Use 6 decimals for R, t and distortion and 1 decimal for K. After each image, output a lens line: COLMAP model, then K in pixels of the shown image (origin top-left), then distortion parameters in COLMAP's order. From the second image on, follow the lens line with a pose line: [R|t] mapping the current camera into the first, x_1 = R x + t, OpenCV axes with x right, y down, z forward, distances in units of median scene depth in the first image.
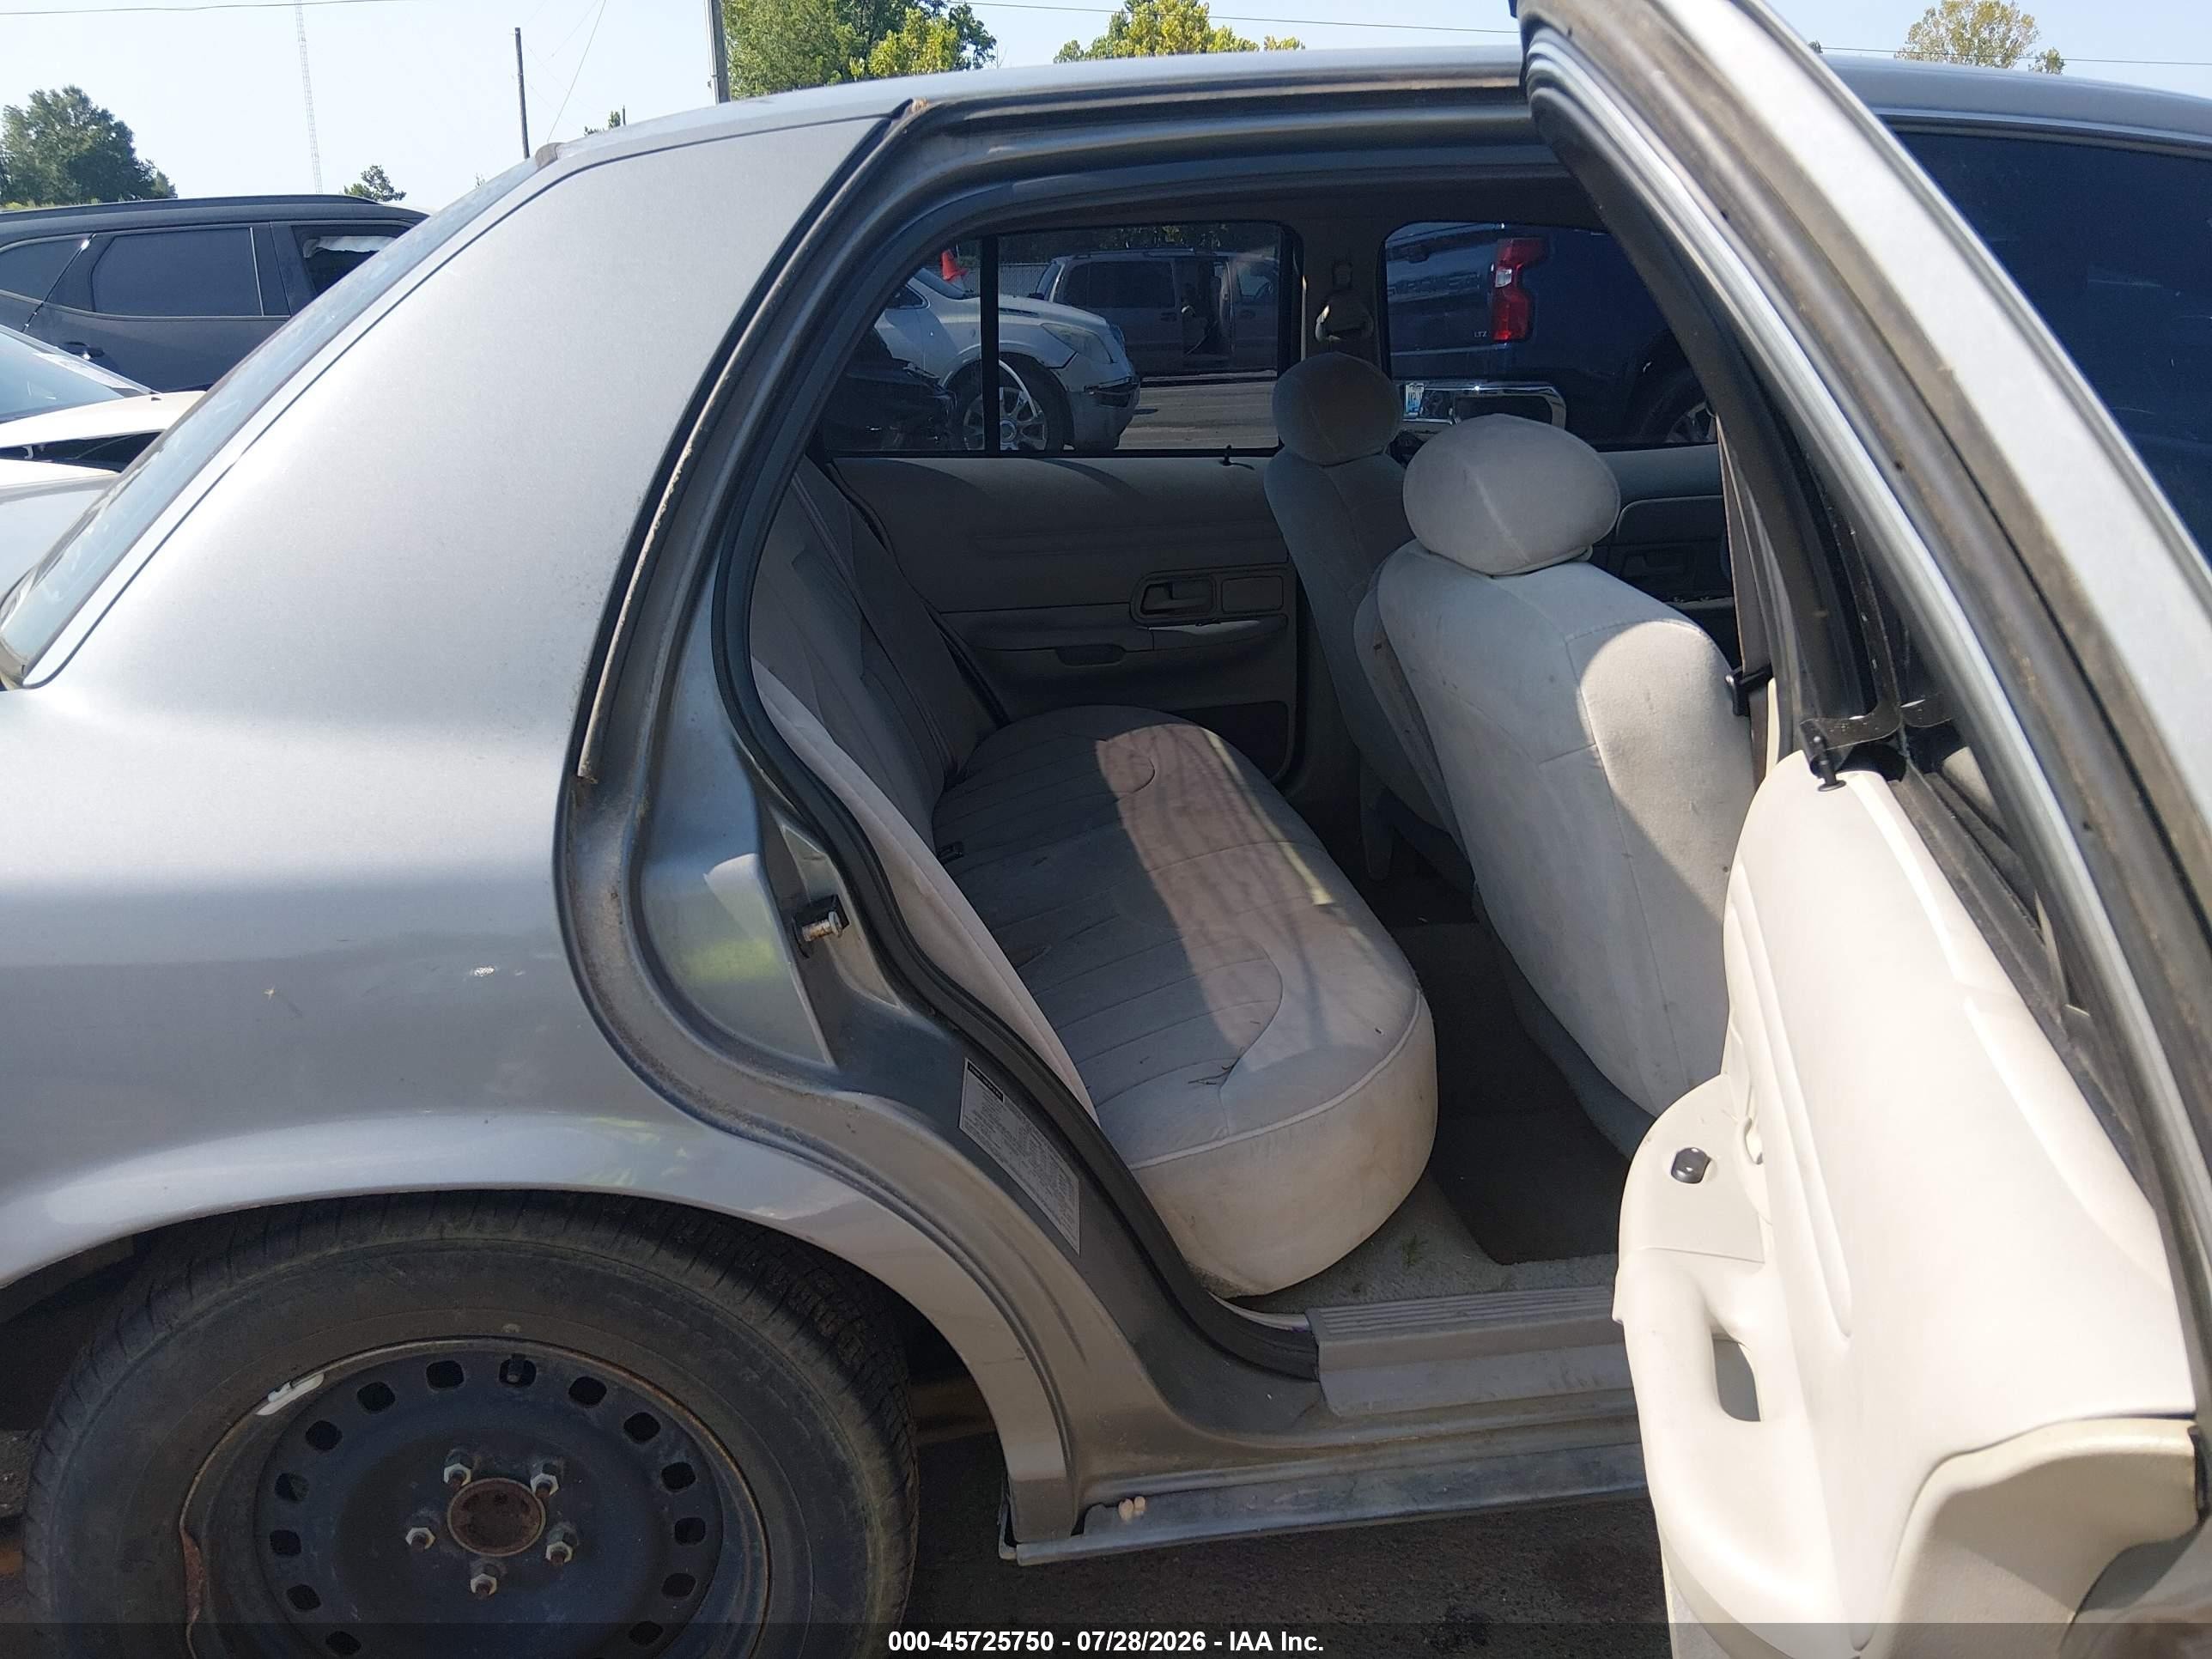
lens RADIAL K [[1692.2, 0, 1106.6], [0, 1692.2, 857.7], [0, 0, 1]] dist [-0.026624, -0.007519]
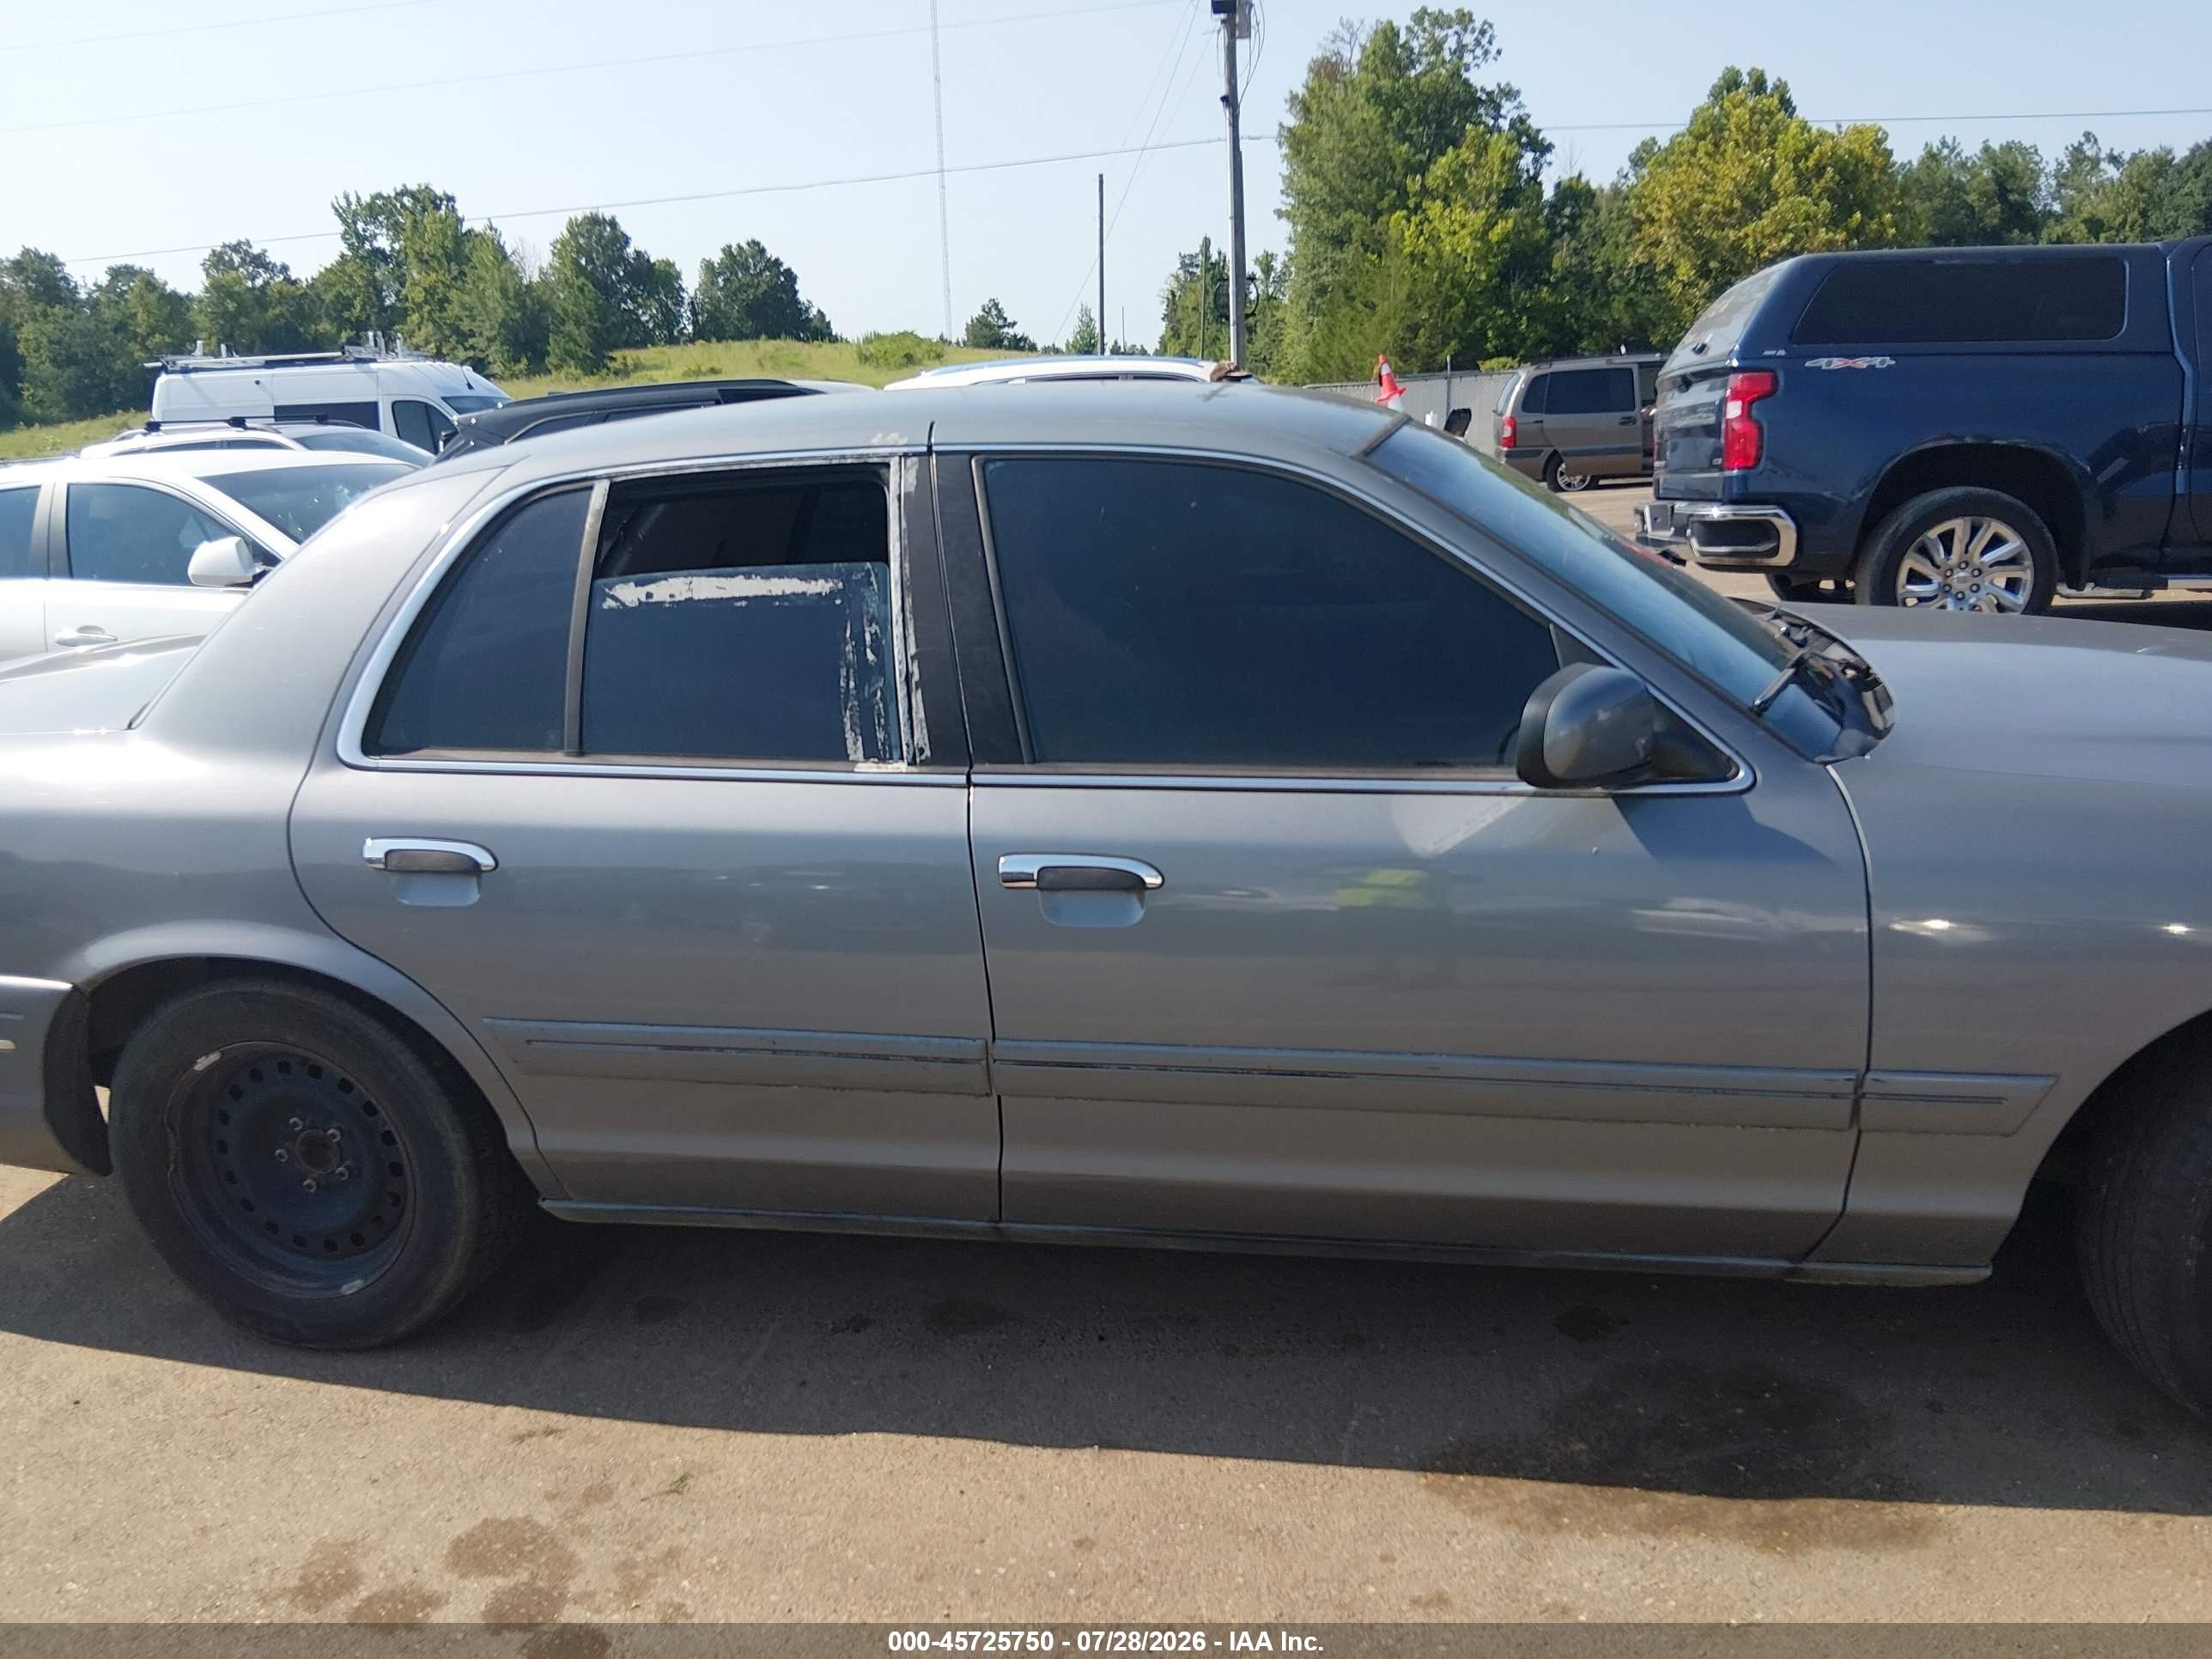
lens RADIAL K [[1692.2, 0, 1106.6], [0, 1692.2, 857.7], [0, 0, 1]] dist [-0.026624, -0.007519]
pose [[0.945199, 0.051852, -0.322352, 0.213594], [-0.069708, 0.996593, -0.044091, 0.012487], [0.318967, 0.064145, 0.945593, -0.113564]]
